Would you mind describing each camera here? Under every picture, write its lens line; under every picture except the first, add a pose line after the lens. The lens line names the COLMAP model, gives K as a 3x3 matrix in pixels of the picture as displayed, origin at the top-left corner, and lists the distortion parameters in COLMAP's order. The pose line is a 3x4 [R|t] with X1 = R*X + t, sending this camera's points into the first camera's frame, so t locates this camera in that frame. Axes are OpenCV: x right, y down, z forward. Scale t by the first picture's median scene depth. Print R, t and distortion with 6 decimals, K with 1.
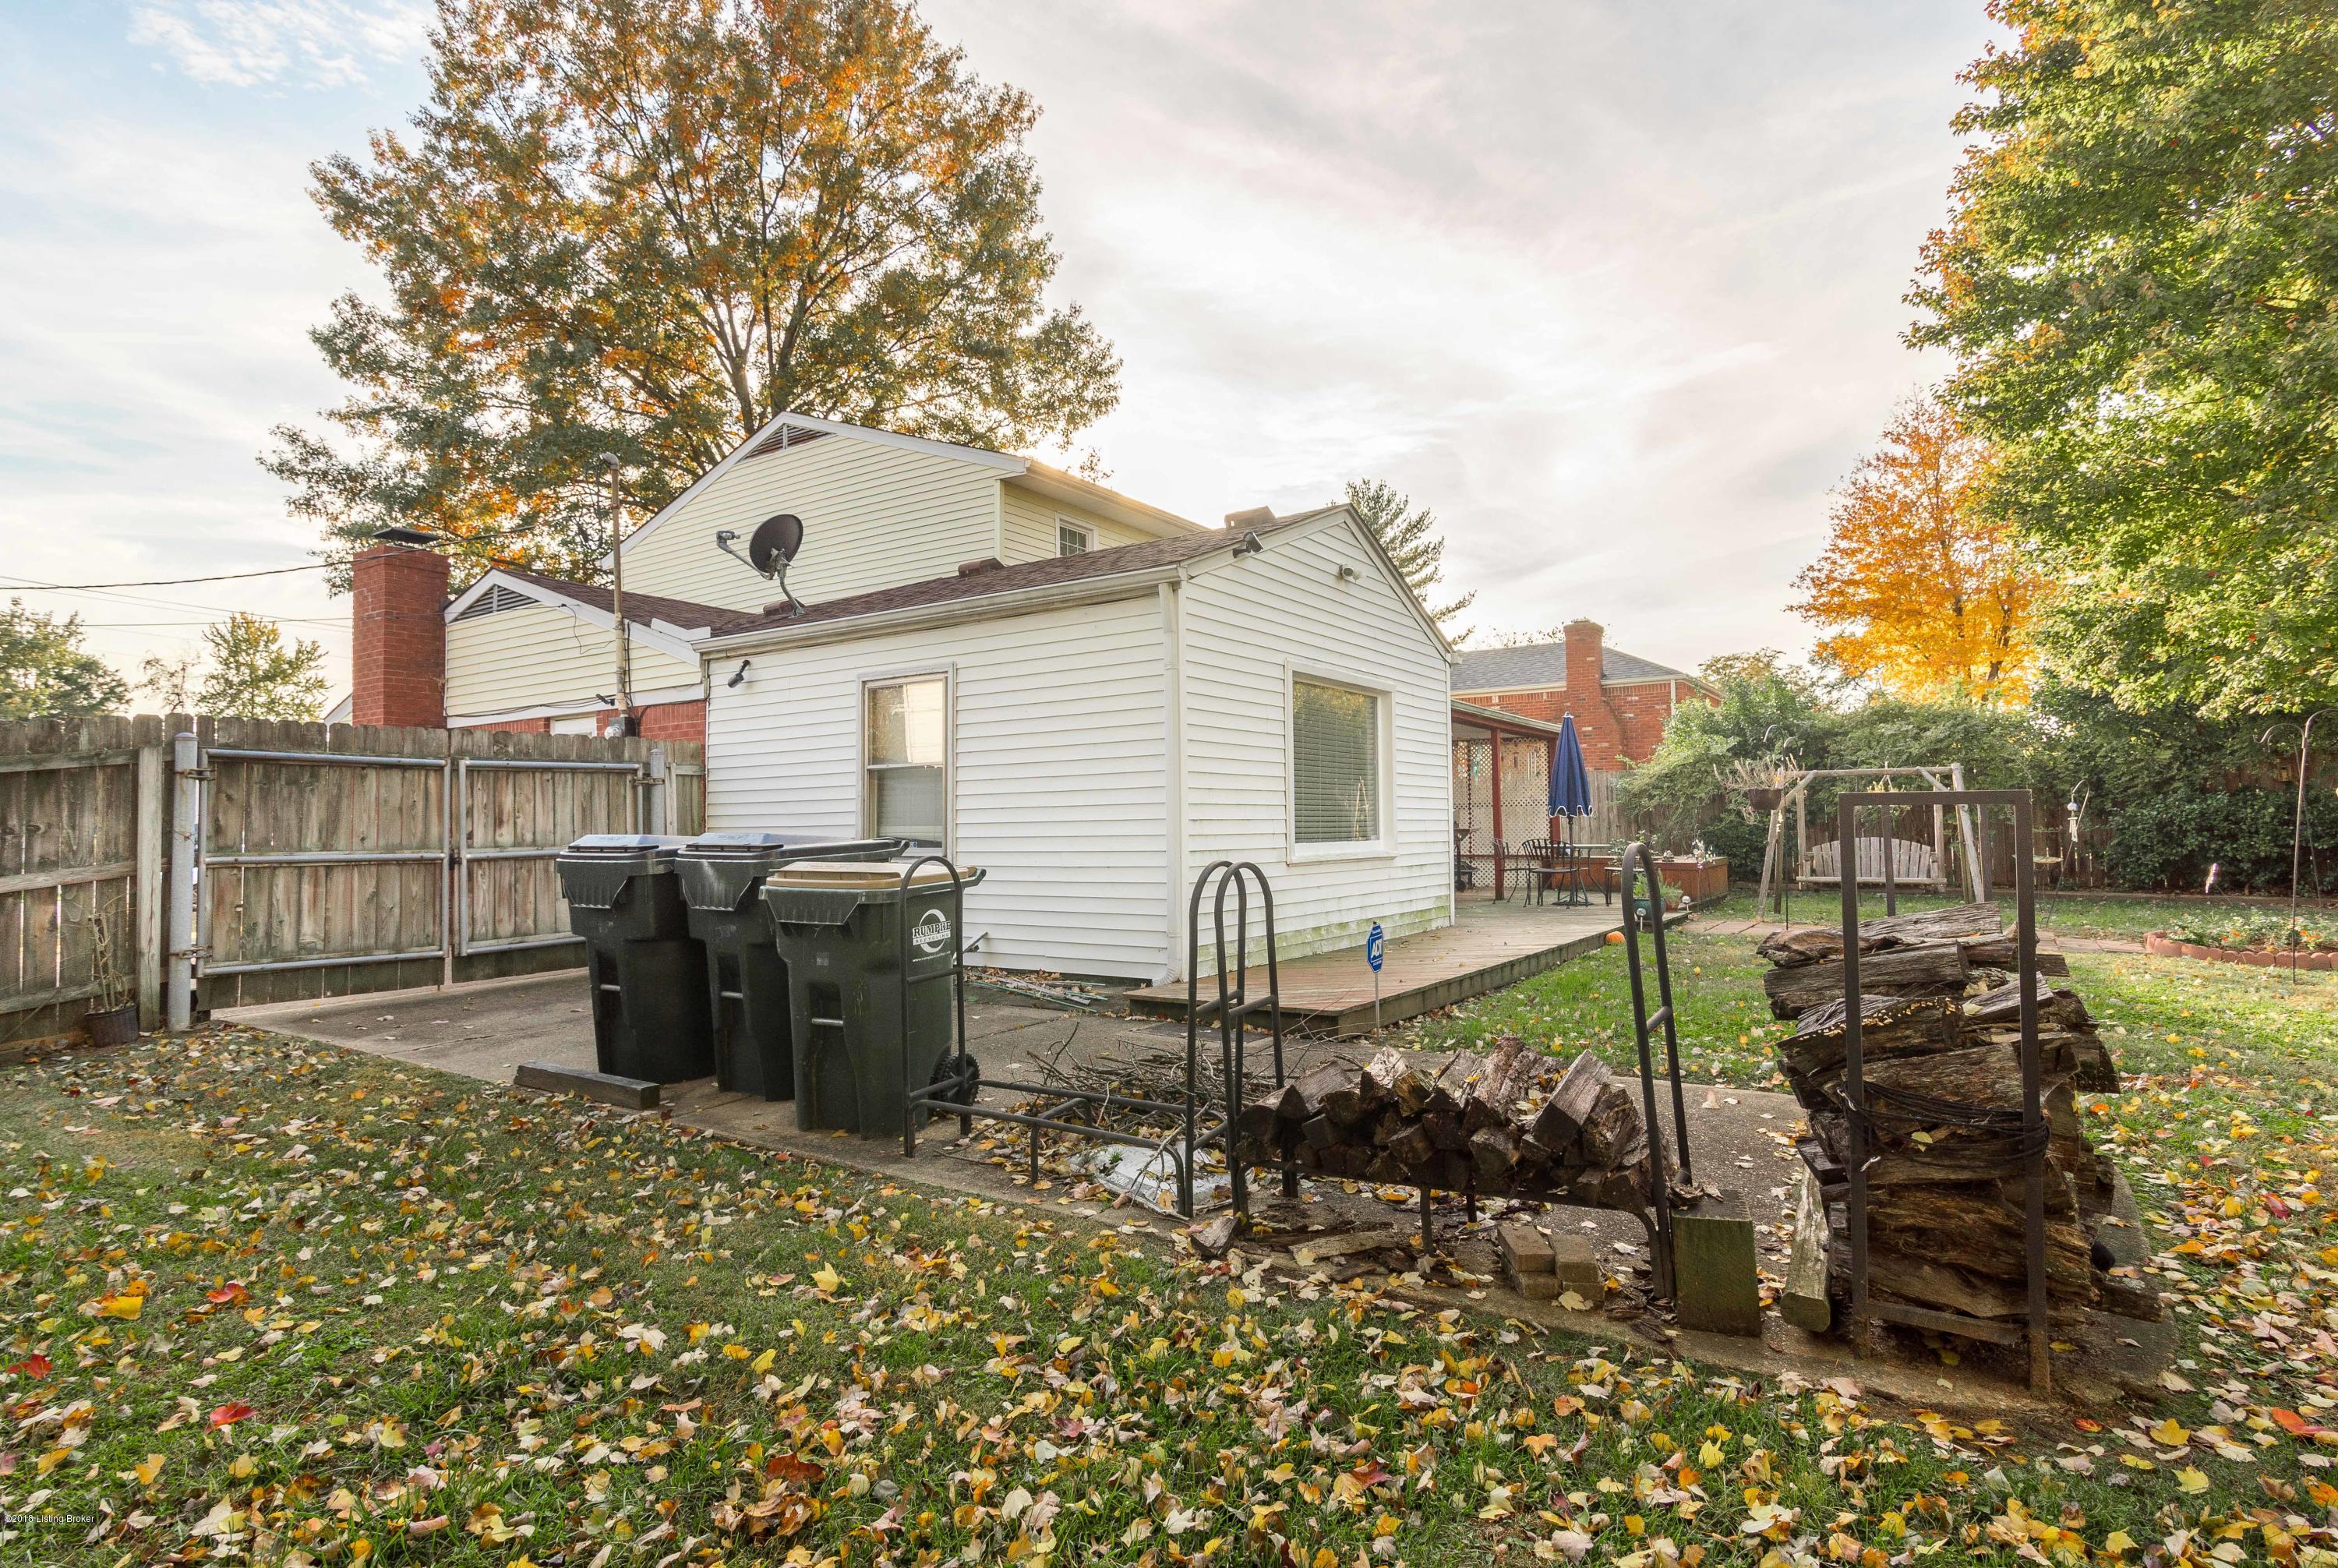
lens RADIAL K [[1157.0, 0, 1169.0], [0, 1157.0, 784.0], [0, 0, 1]] dist [0.000337, 0.000011]
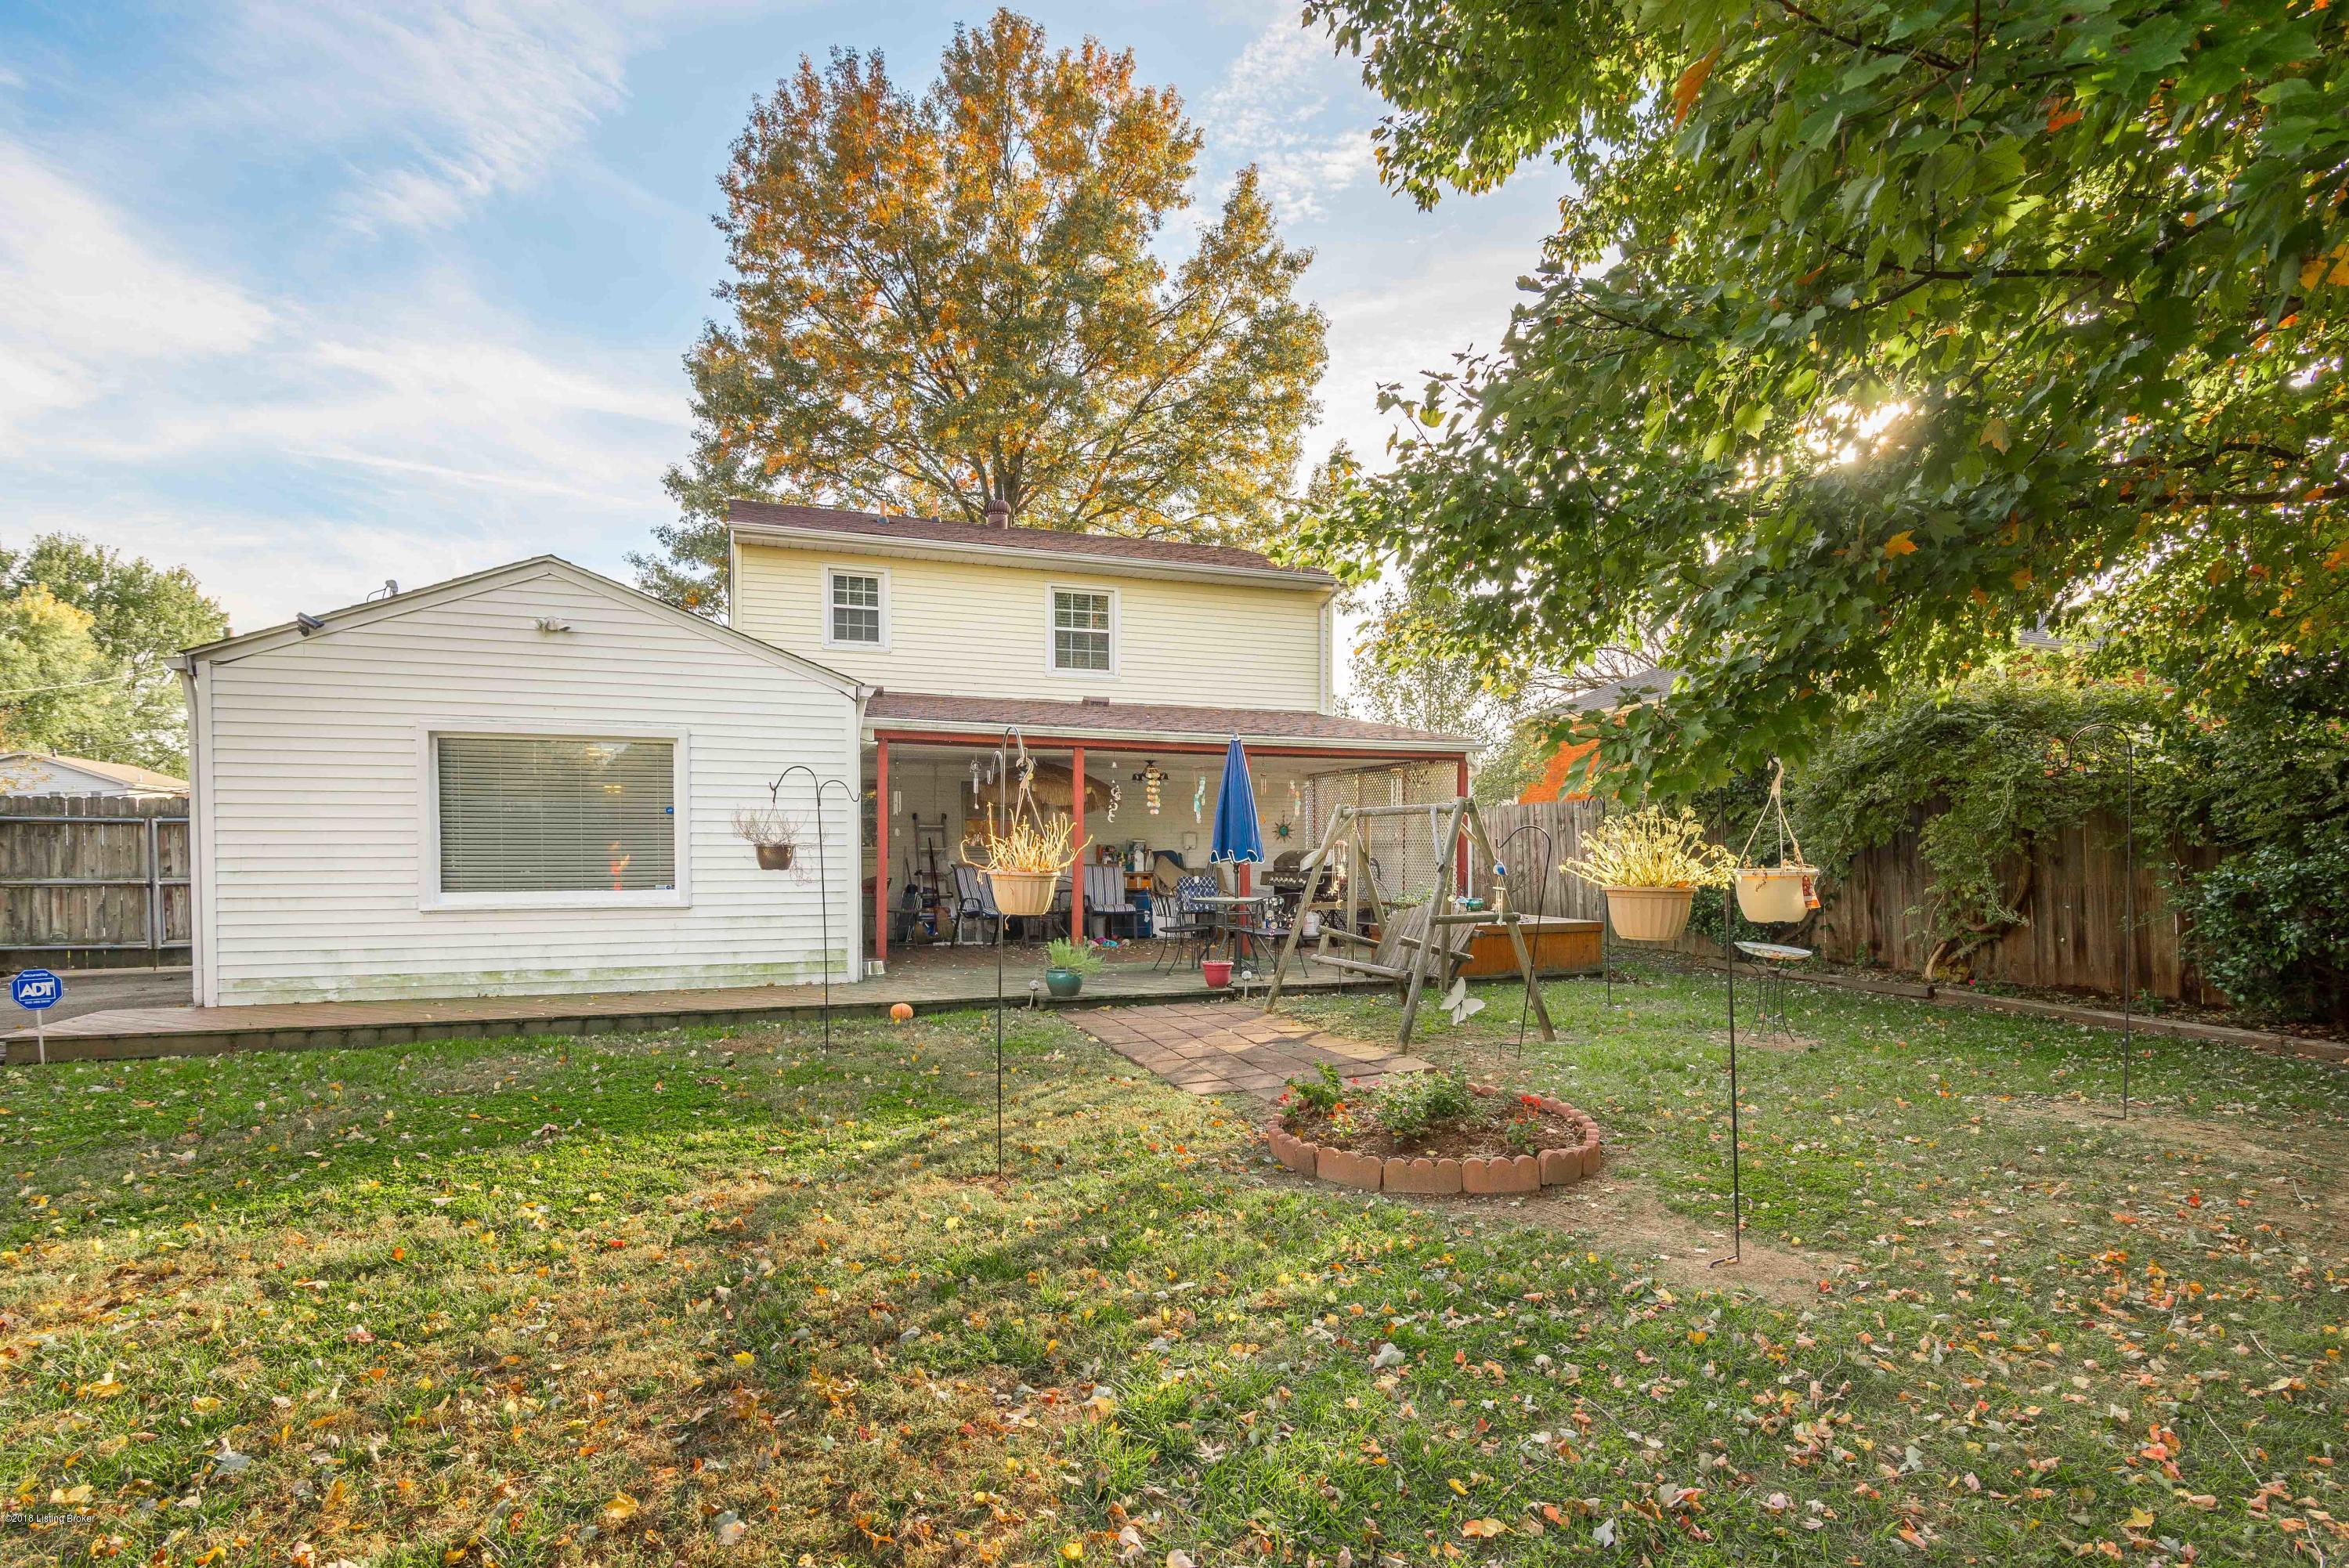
lens RADIAL K [[1162.4, 0, 1174.5], [0, 1162.4, 784.0], [0, 0, 1]] dist [0.000337, 0.000011]
pose [[0.804836, -0.021069, -0.593124, 1.353908], [0.013216, 0.999758, -0.017580, -0.021477], [0.593351, 0.006310, 0.804919, 0.579638]]
